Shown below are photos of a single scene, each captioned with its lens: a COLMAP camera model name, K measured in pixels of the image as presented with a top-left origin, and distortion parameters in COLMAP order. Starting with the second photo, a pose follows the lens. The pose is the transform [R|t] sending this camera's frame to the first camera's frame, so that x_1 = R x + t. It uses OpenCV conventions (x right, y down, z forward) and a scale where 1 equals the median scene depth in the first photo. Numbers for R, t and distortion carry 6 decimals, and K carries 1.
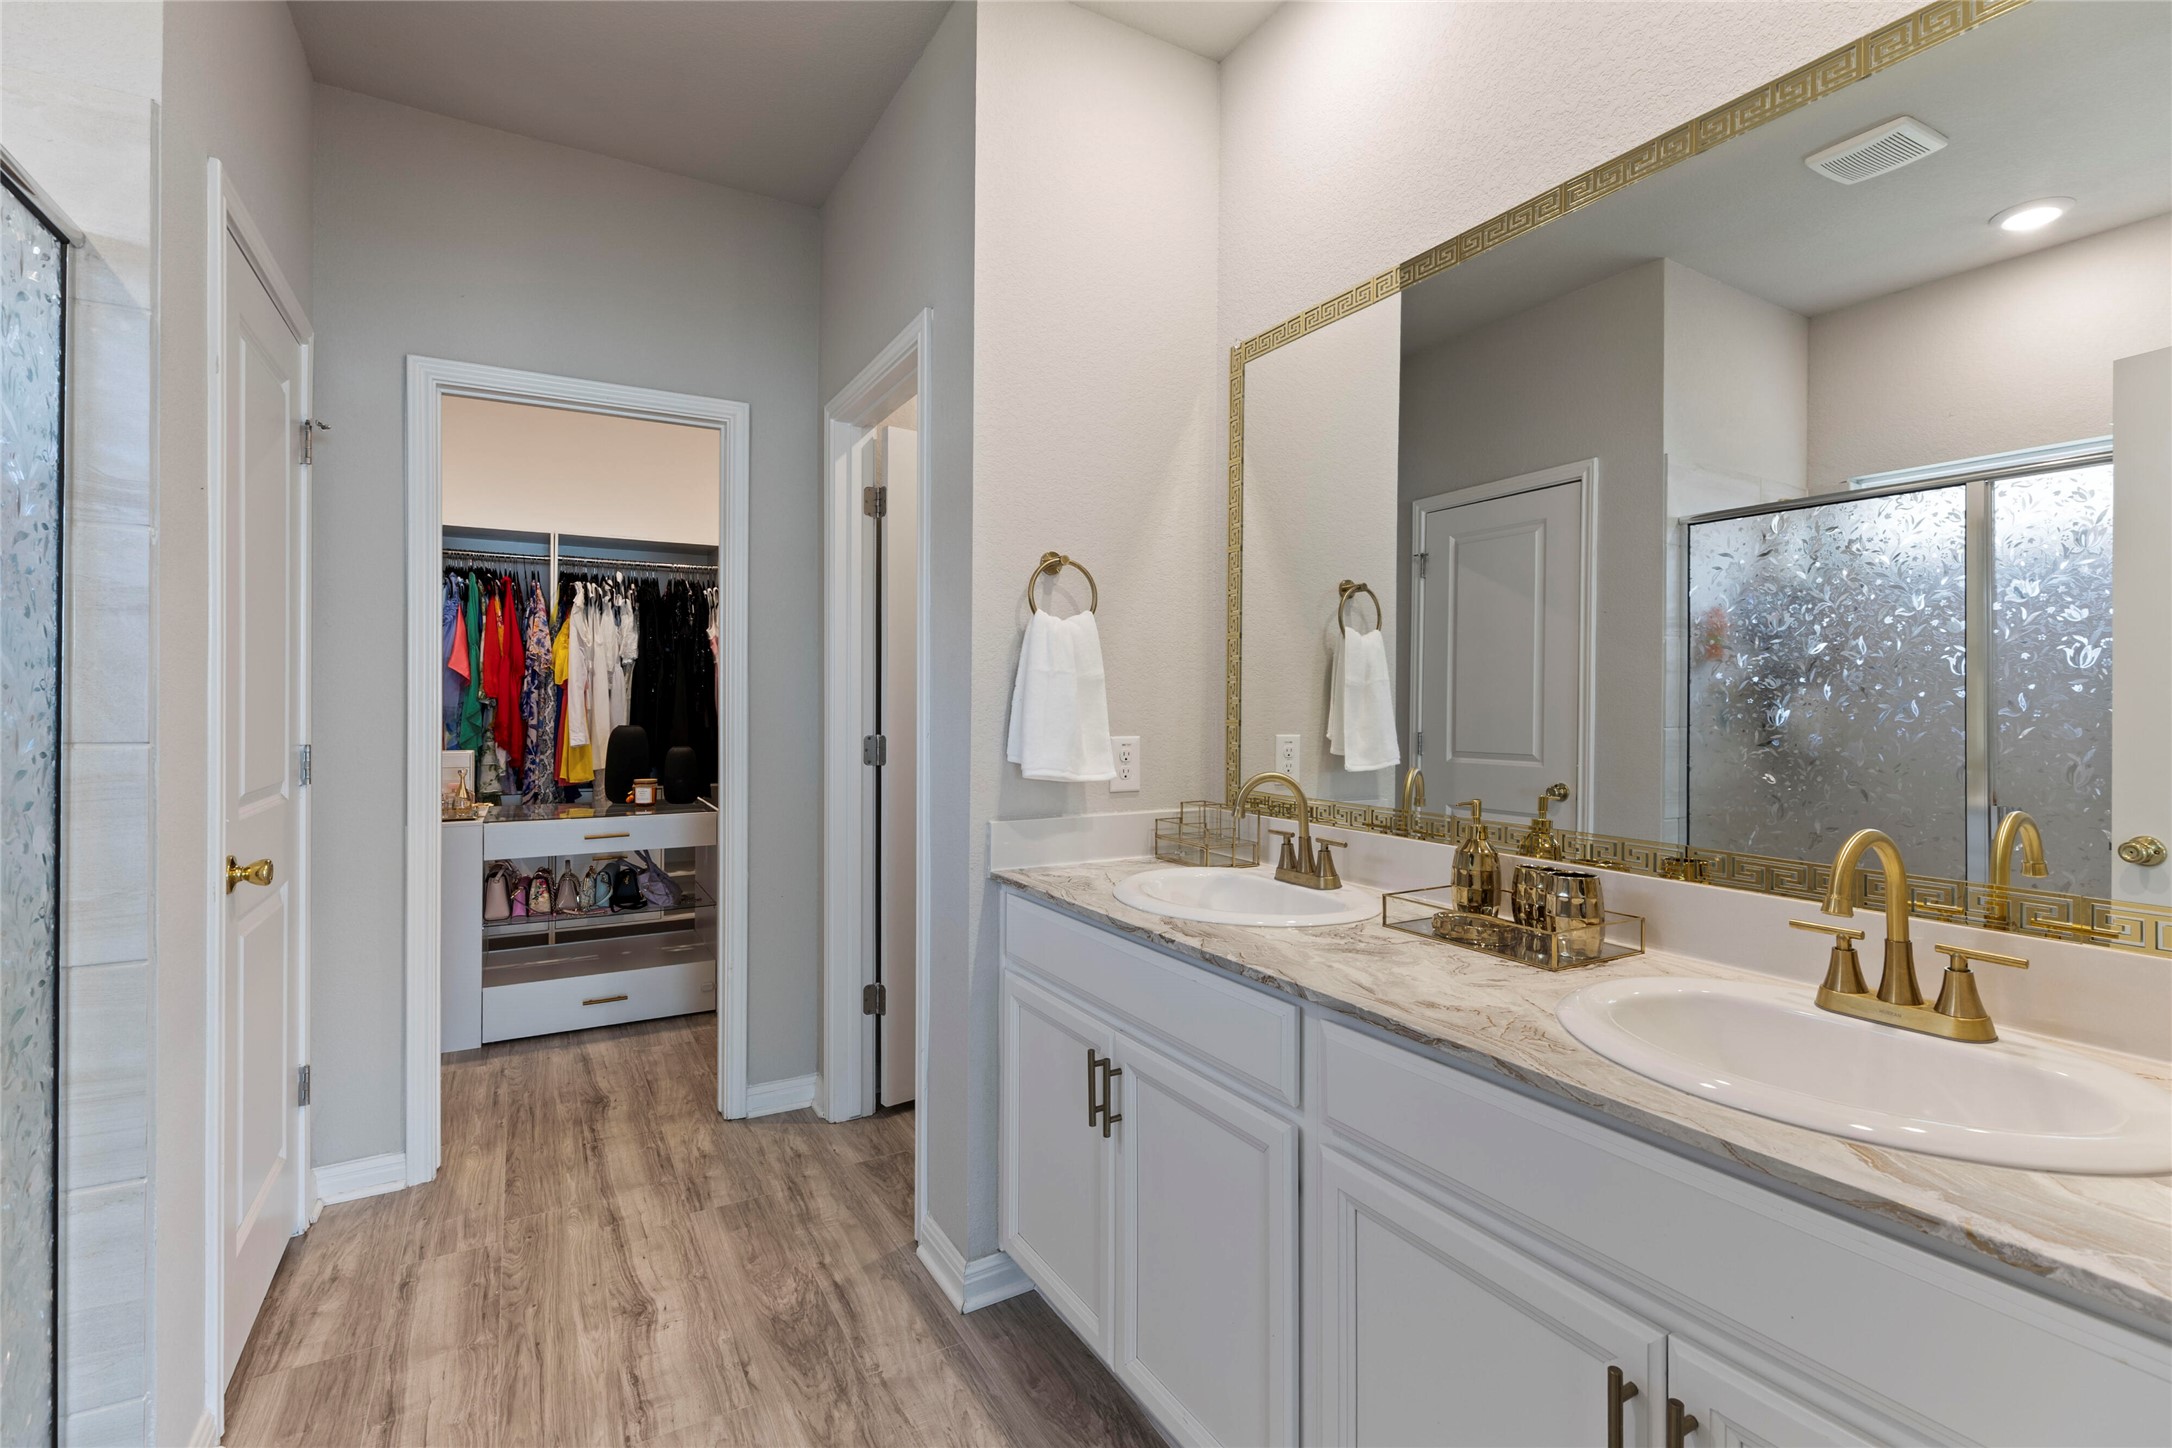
lens RADIAL K [[994.8, 0, 1090.9], [0, 994.8, 716.6], [0, 0, 1]] dist [-0.004466, -0.001478]
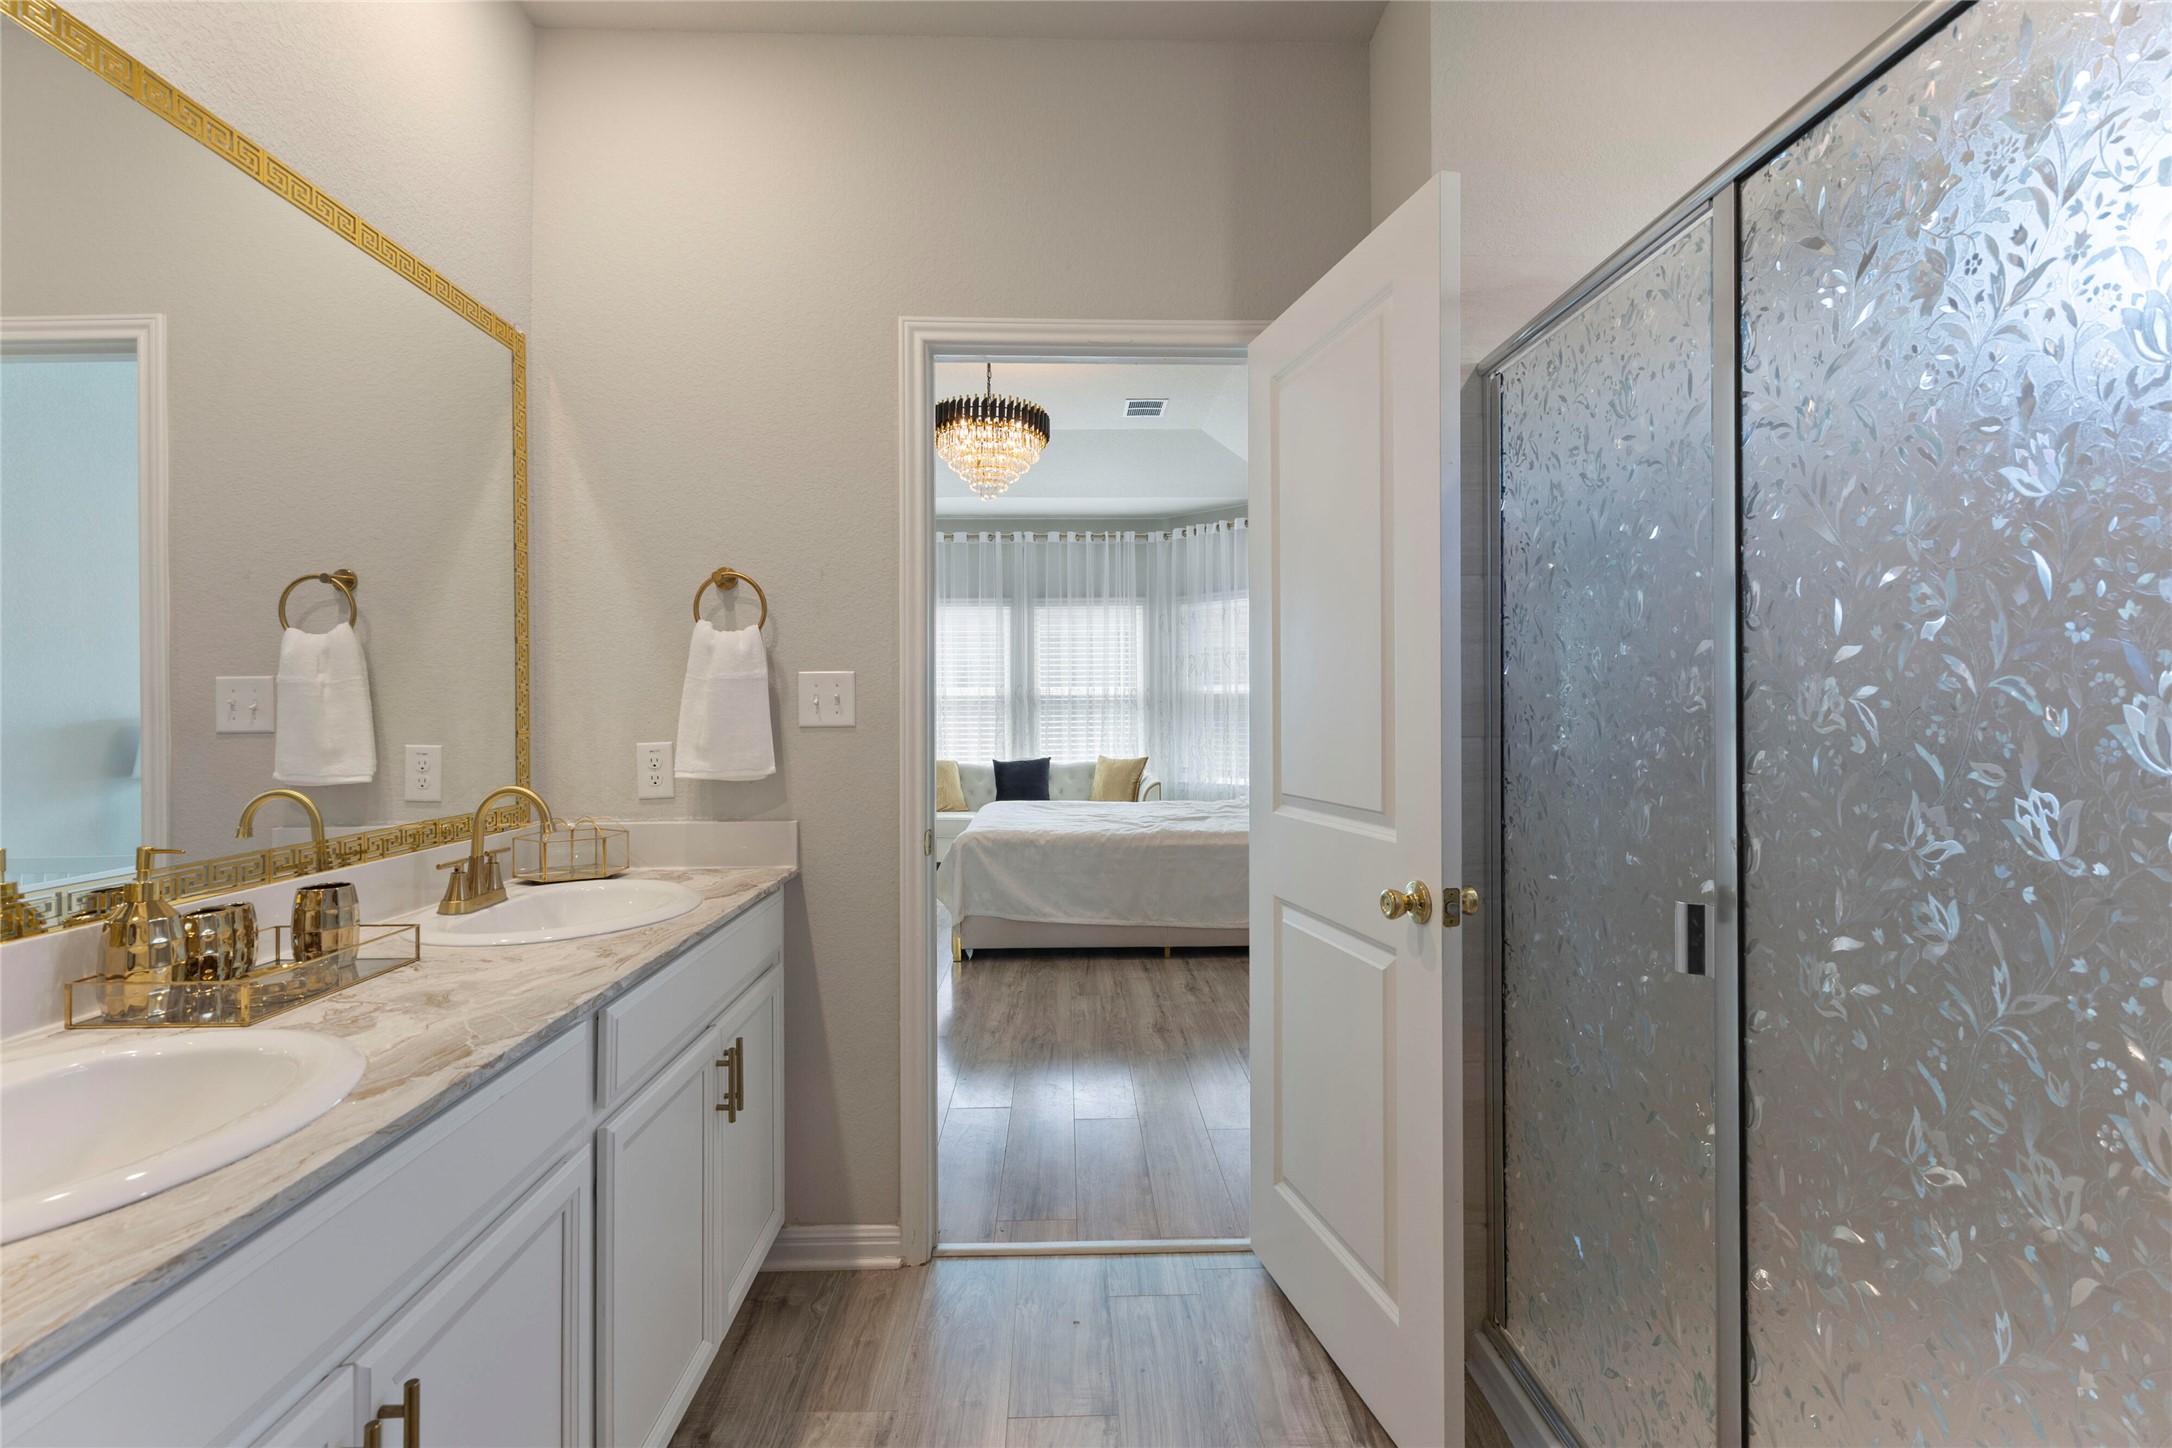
lens RADIAL K [[994.8, 0, 1083.1], [0, 994.8, 722.1], [0, 0, 1]] dist [-0.004466, -0.001478]
pose [[-0.885968, -0.007057, 0.463692, -1.276604], [-0.006239, 0.999975, 0.003299, -0.069573], [-0.463704, 0.000030, -0.885990, 2.921183]]
